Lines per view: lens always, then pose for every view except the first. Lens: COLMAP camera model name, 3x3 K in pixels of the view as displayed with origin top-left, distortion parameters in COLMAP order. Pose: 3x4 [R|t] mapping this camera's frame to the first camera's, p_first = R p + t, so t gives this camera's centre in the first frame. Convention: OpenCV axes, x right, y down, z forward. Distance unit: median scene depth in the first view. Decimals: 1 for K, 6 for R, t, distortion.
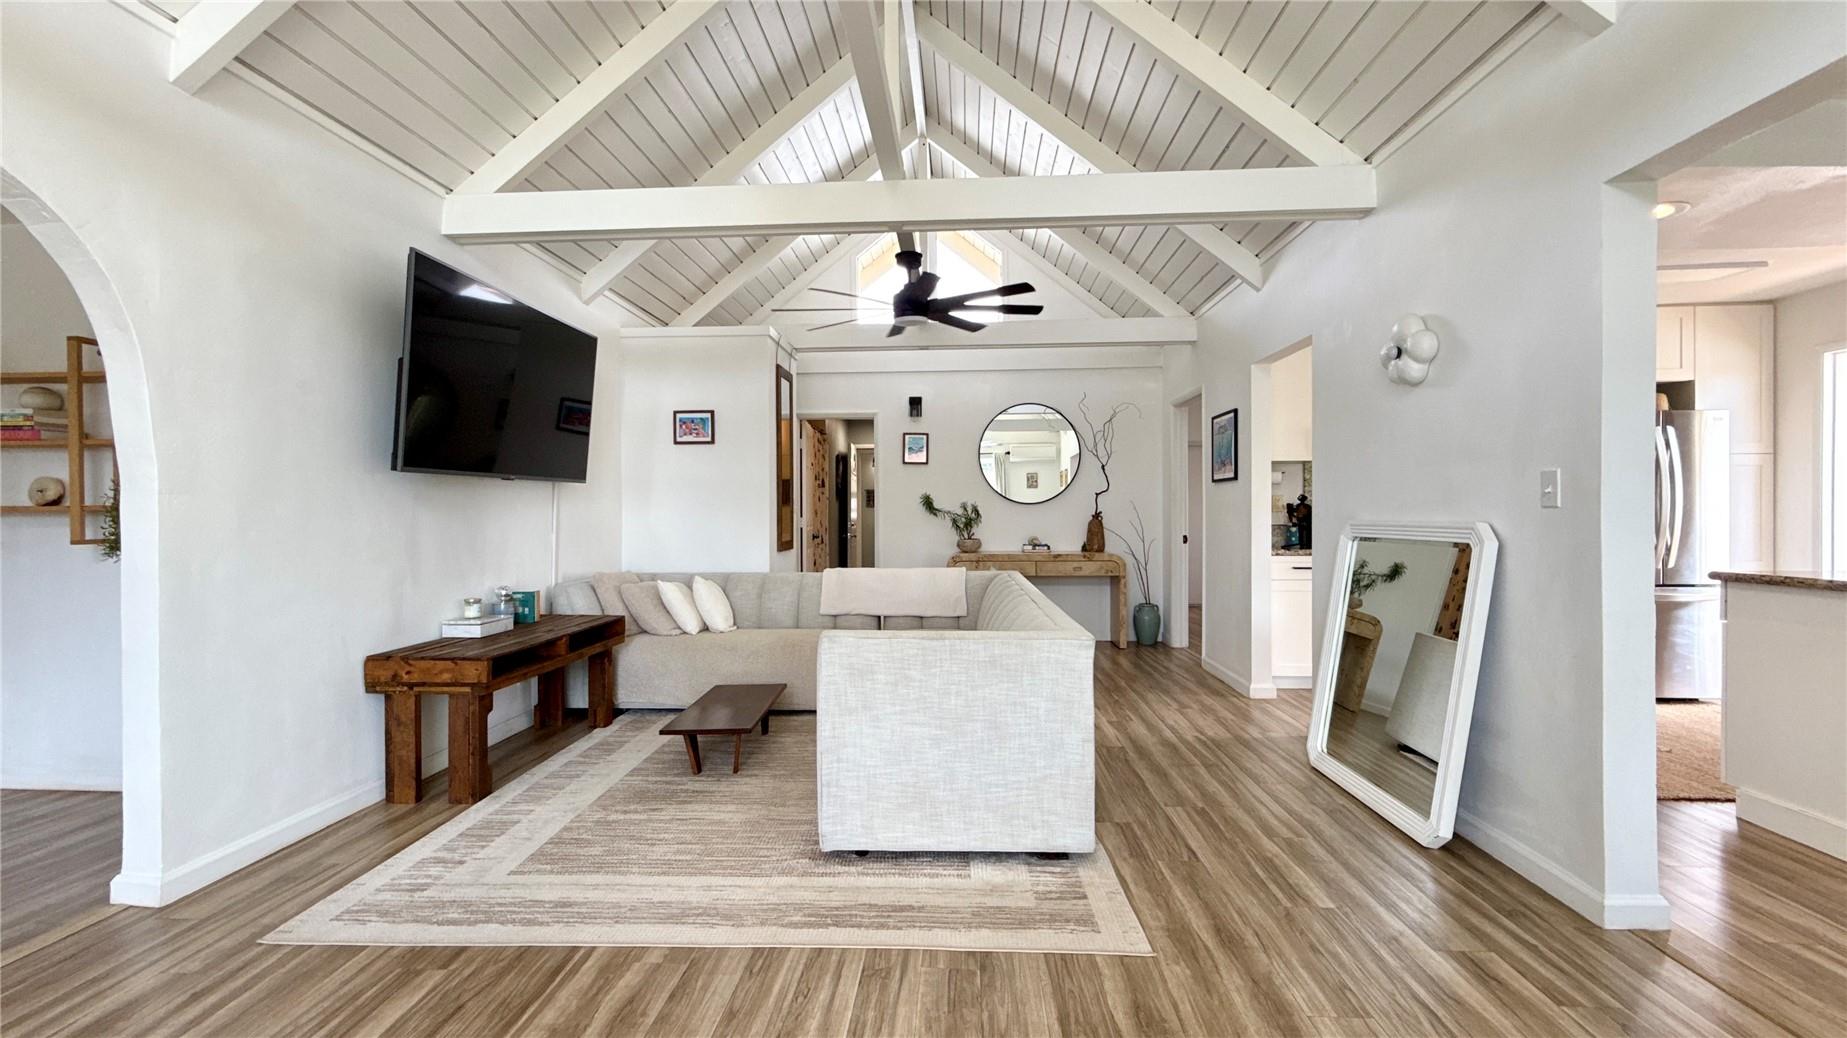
lens RADIAL K [[739.5, 0, 925.5], [0, 739.5, 518.5], [0, 0, 1]] dist [0.000929, 0.000218]
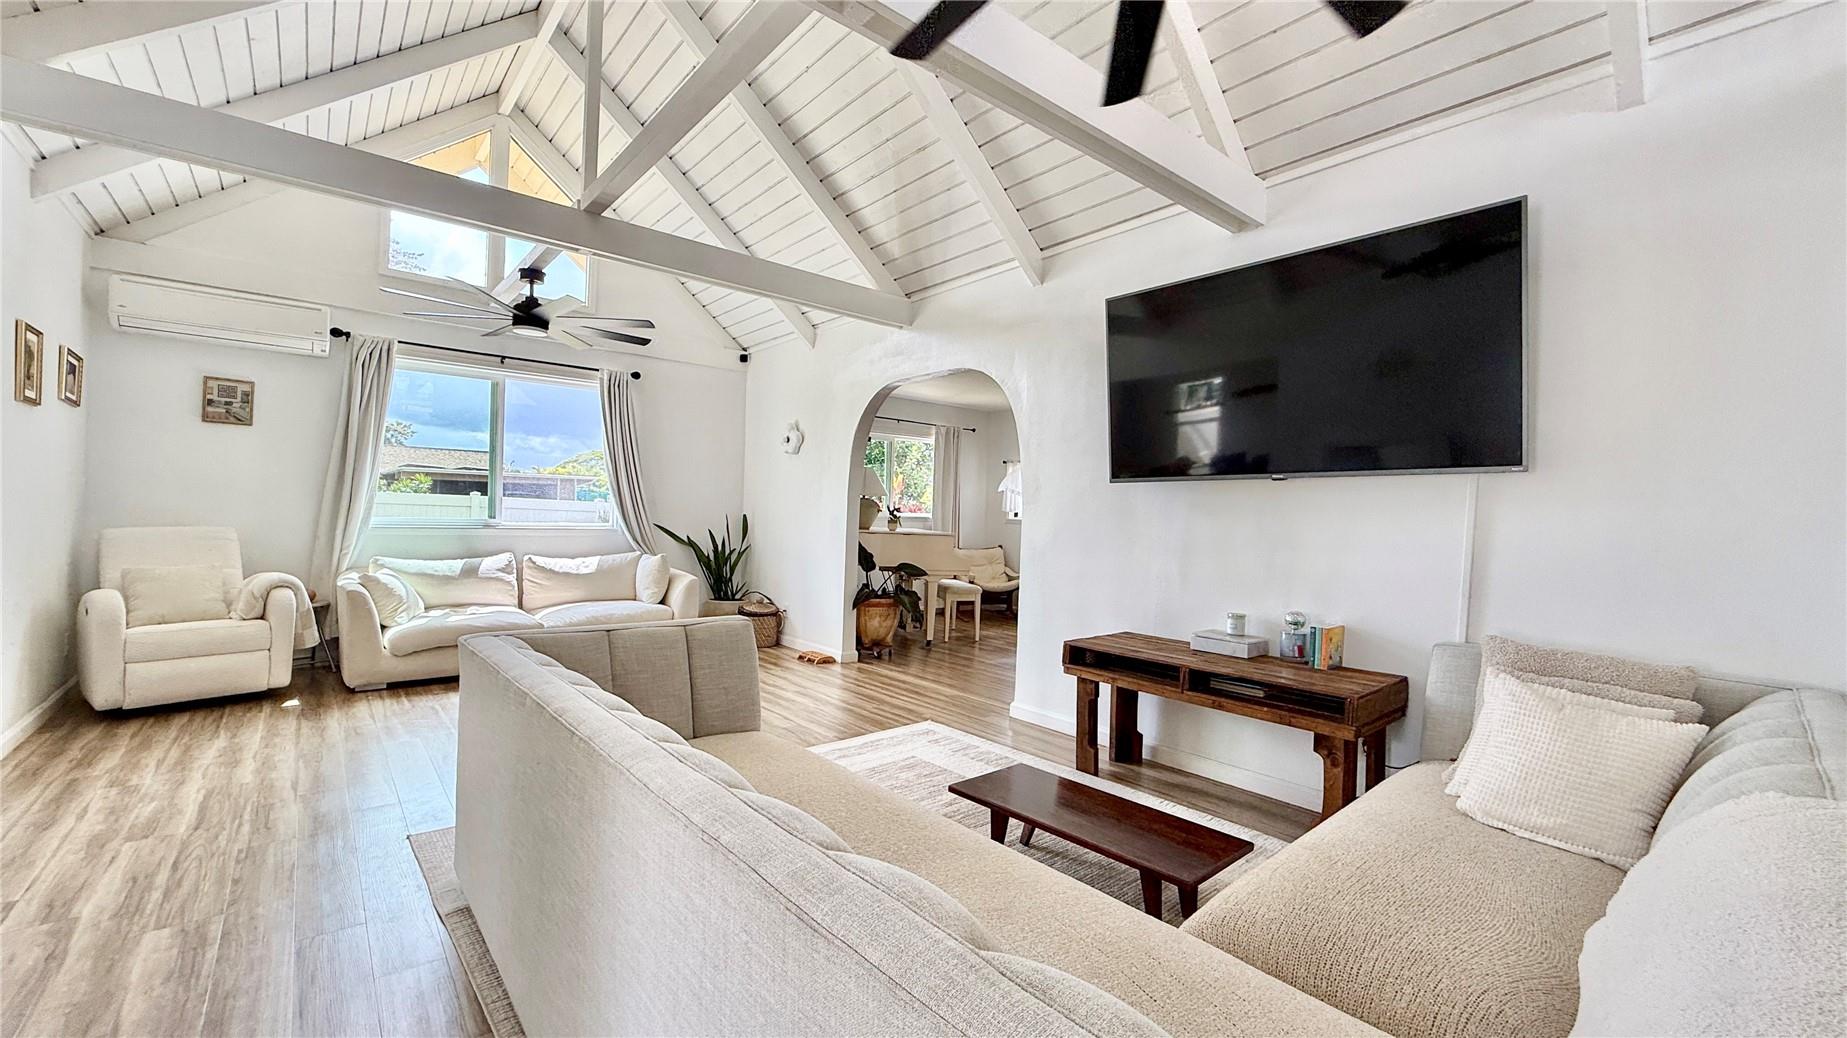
lens RADIAL K [[739.5, 0, 913.8], [0, 739.5, 511.7], [0, 0, 1]] dist [0.000929, 0.000218]
pose [[-0.735311, -0.016303, -0.677534, 0.352263], [-0.027366, 0.999610, 0.005647, -0.011431], [0.677178, 0.022694, -0.735470, 1.646329]]
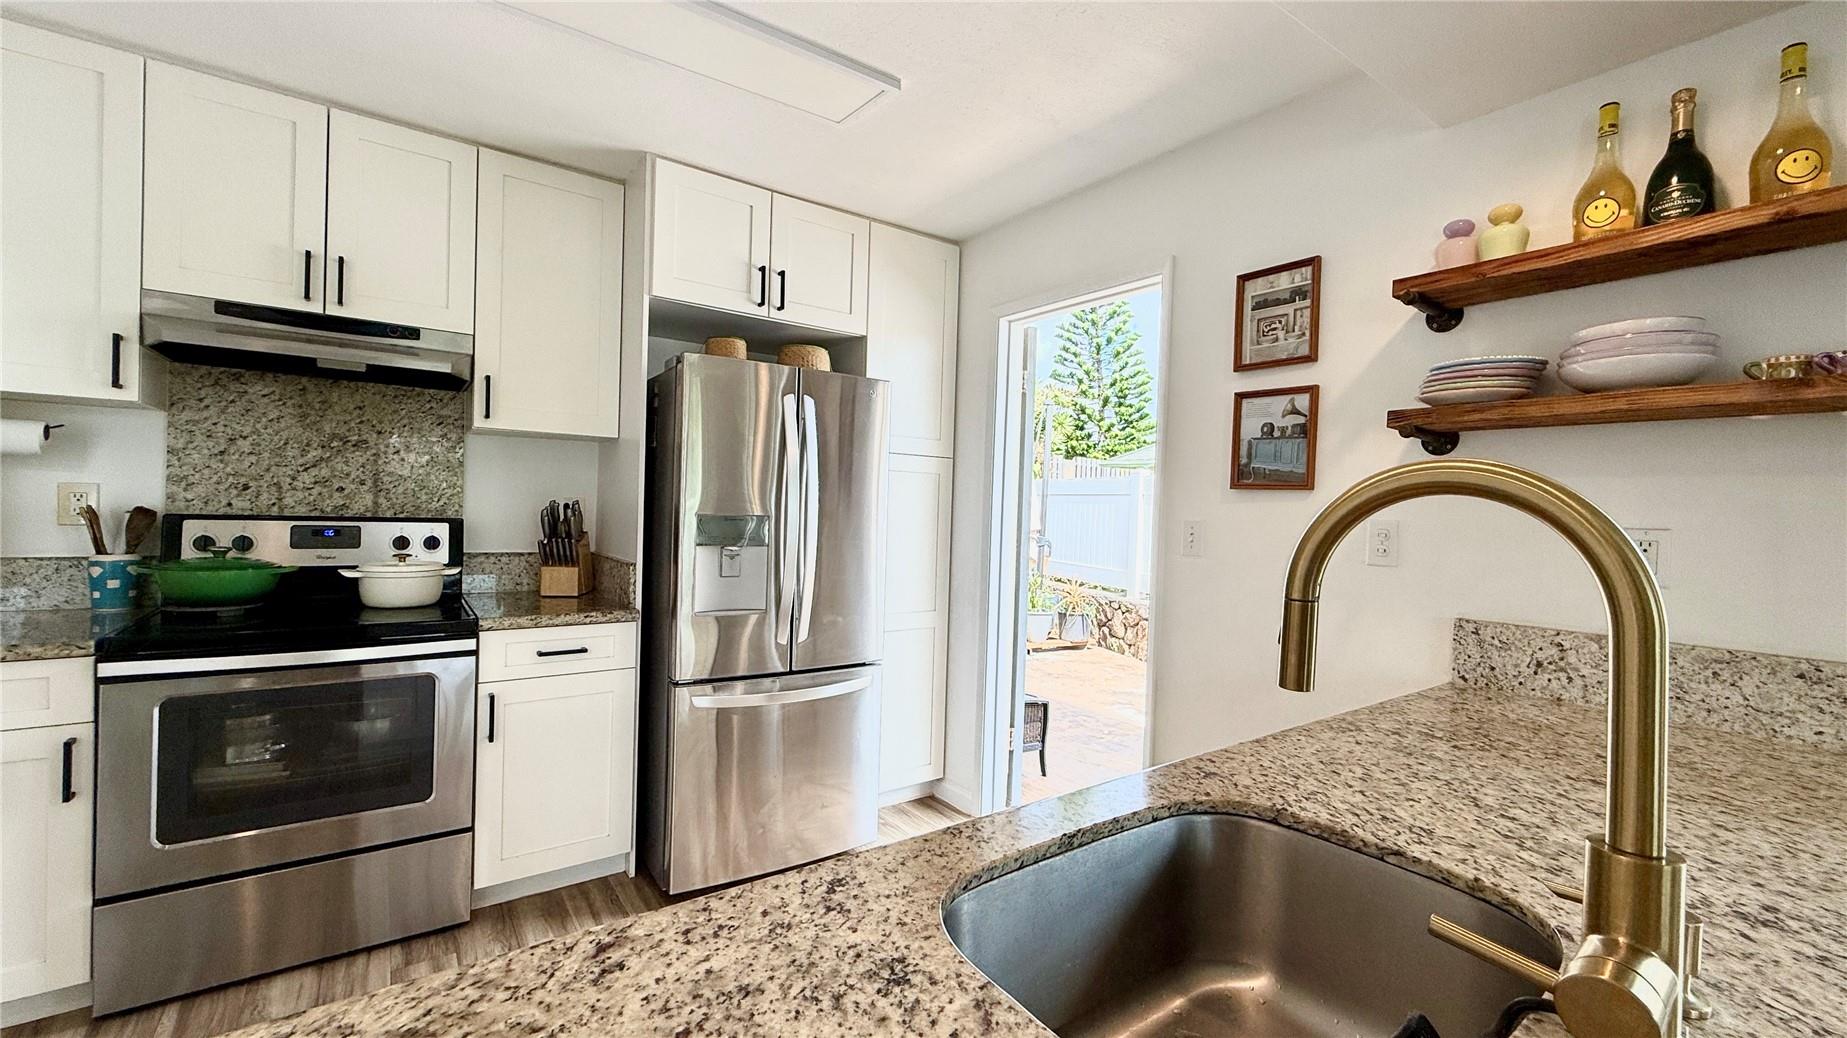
lens RADIAL K [[739.5, 0, 915.5], [0, 739.5, 515.3], [0, 0, 1]] dist [0.000929, 0.000218]
pose [[0.775996, 0.022018, 0.630353, 1.037041], [-0.030759, 0.999522, 0.002953, -0.053562], [-0.629987, -0.021681, 0.776303, 0.733181]]
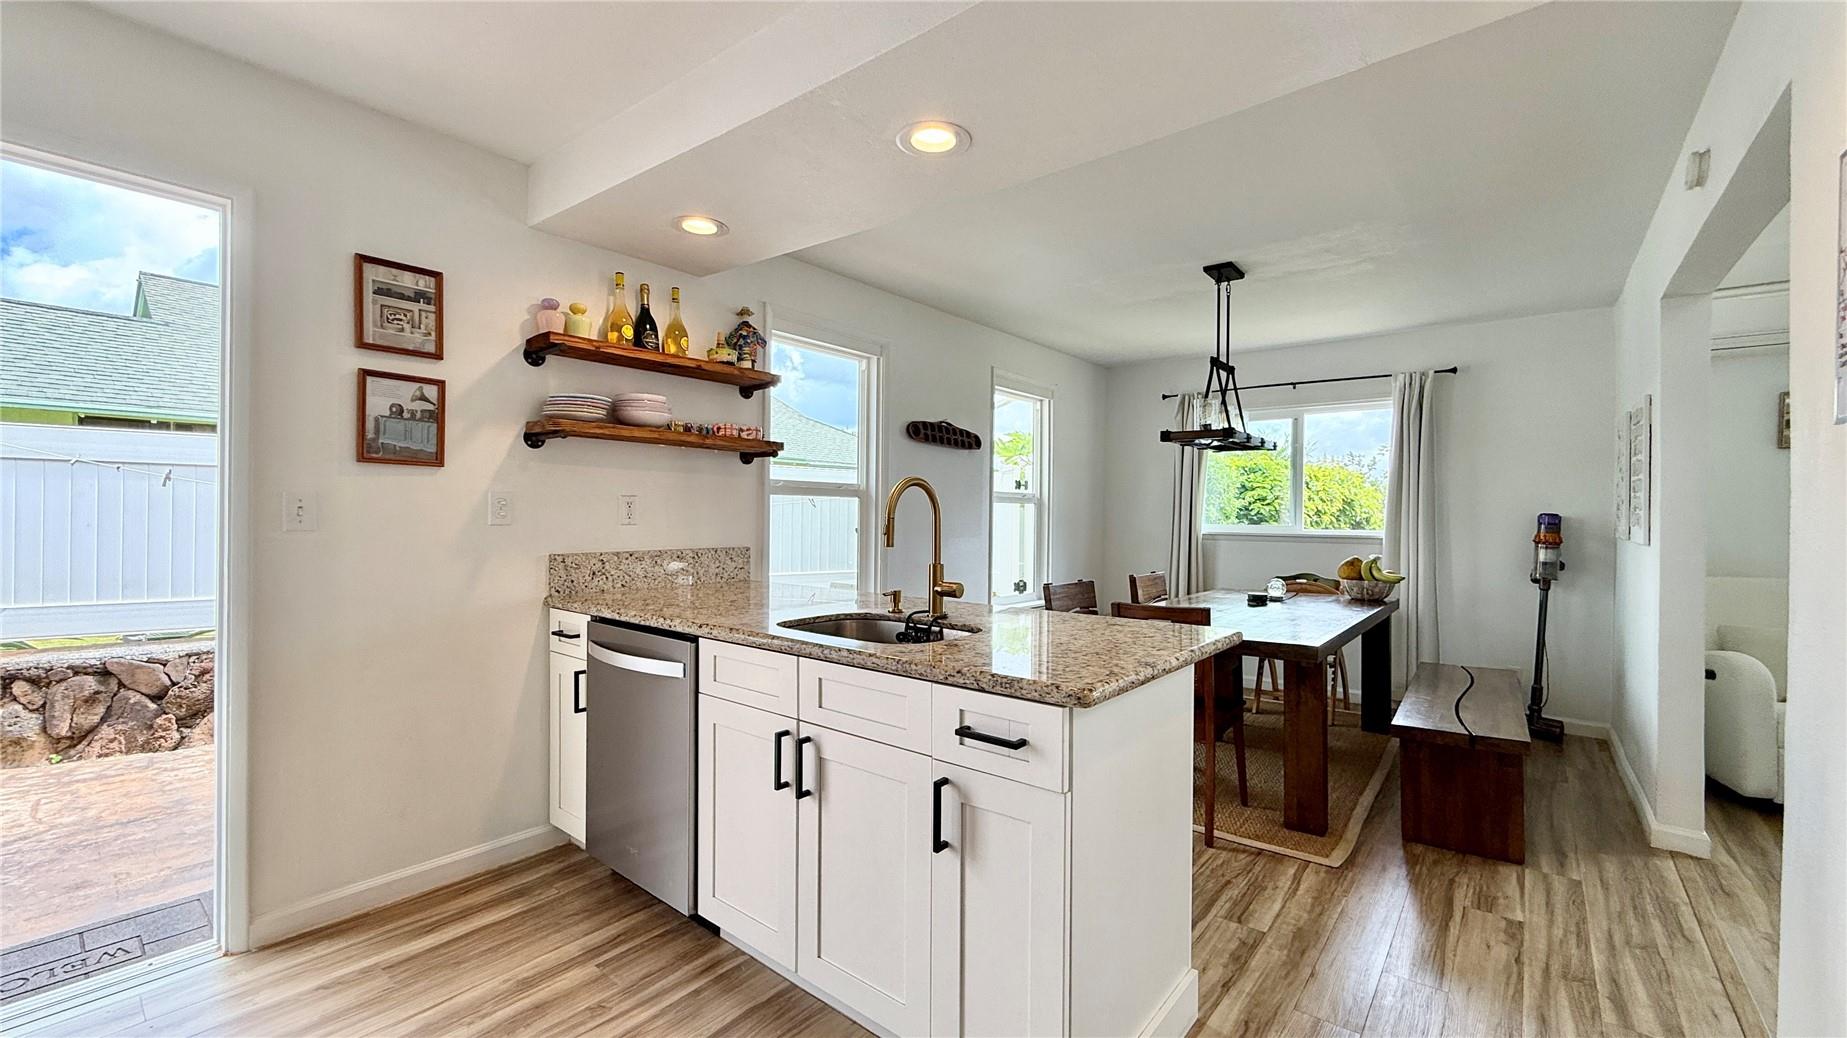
lens RADIAL K [[739.5, 0, 921.0], [0, 739.5, 517.2], [0, 0, 1]] dist [0.000929, 0.000218]
pose [[-0.807336, -0.004351, 0.590076, 0.837096], [-0.000625, 0.999979, 0.006518, -0.036264], [-0.590091, 0.004894, -0.807322, 1.371288]]
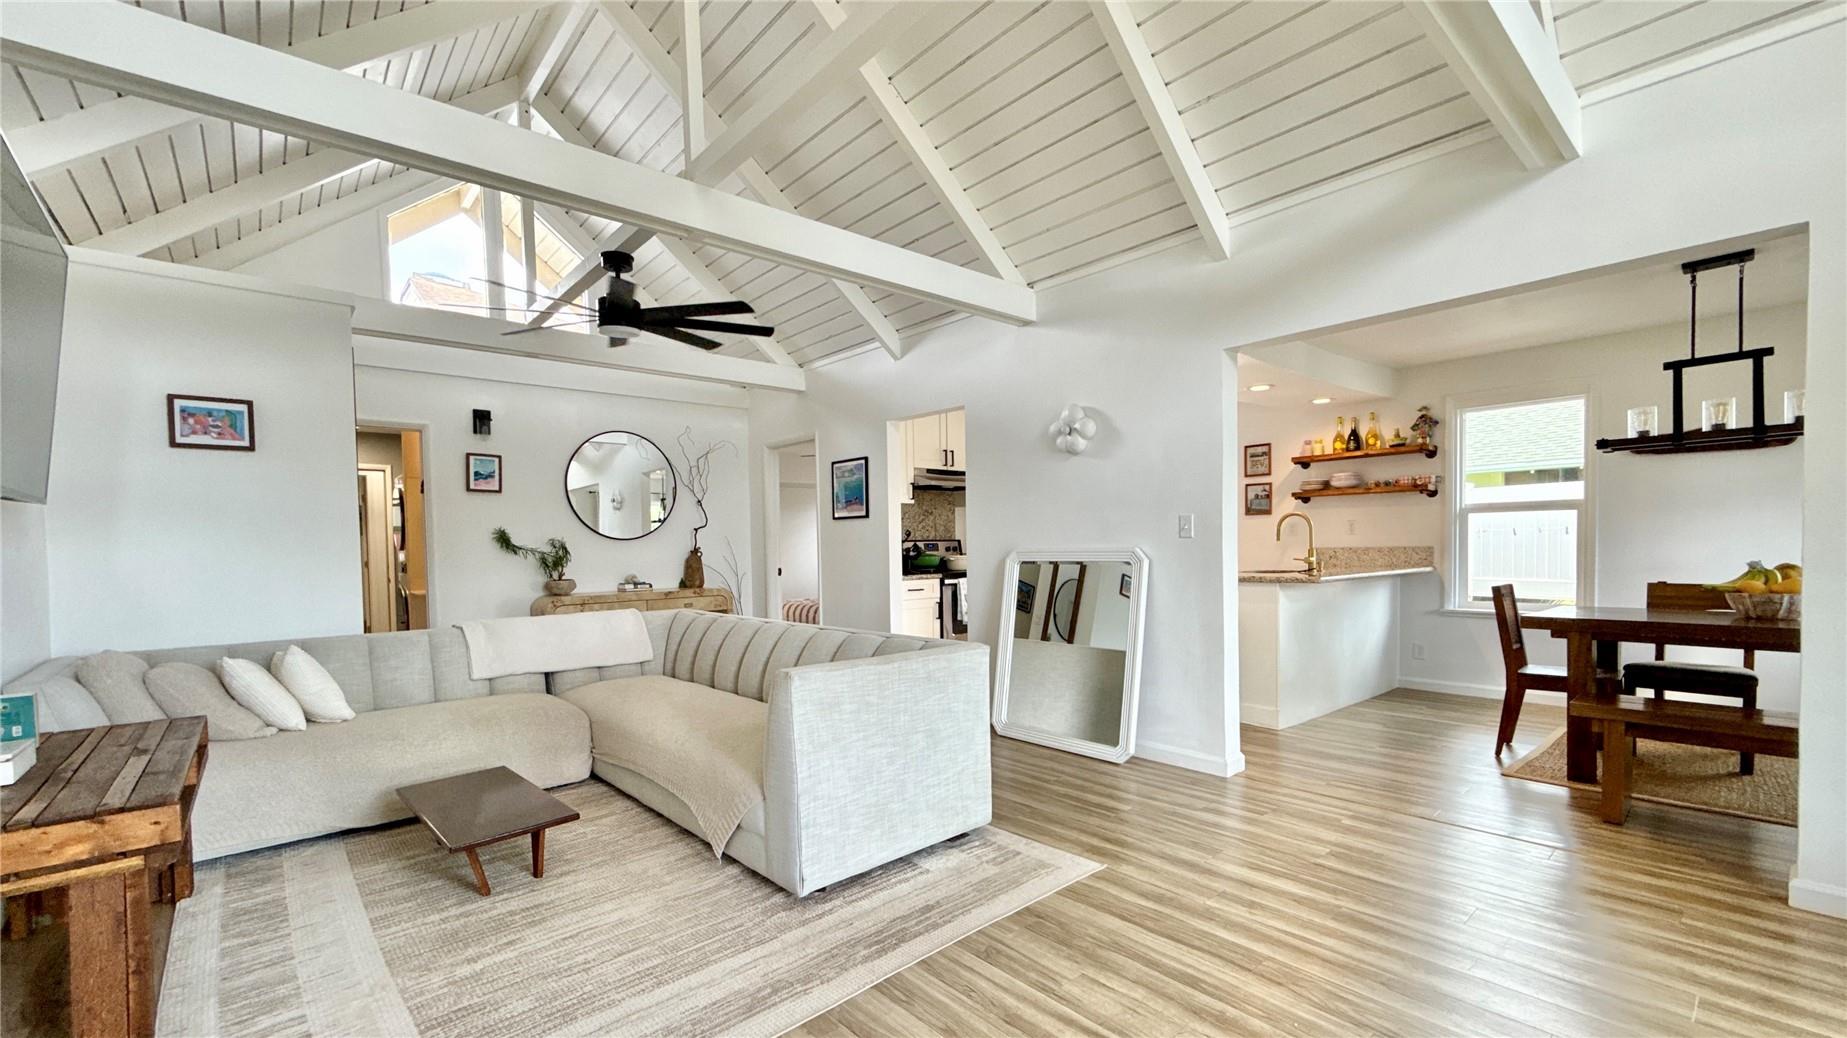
lens RADIAL K [[739.5, 0, 913.2], [0, 739.5, 572.1], [0, 0, 1]] dist [0.000929, 0.000218]
pose [[0.723334, -0.033825, 0.689670, -0.557450], [0.019042, 0.999397, 0.029044, 0.001564], [-0.690236, -0.007876, 0.723541, 0.167978]]
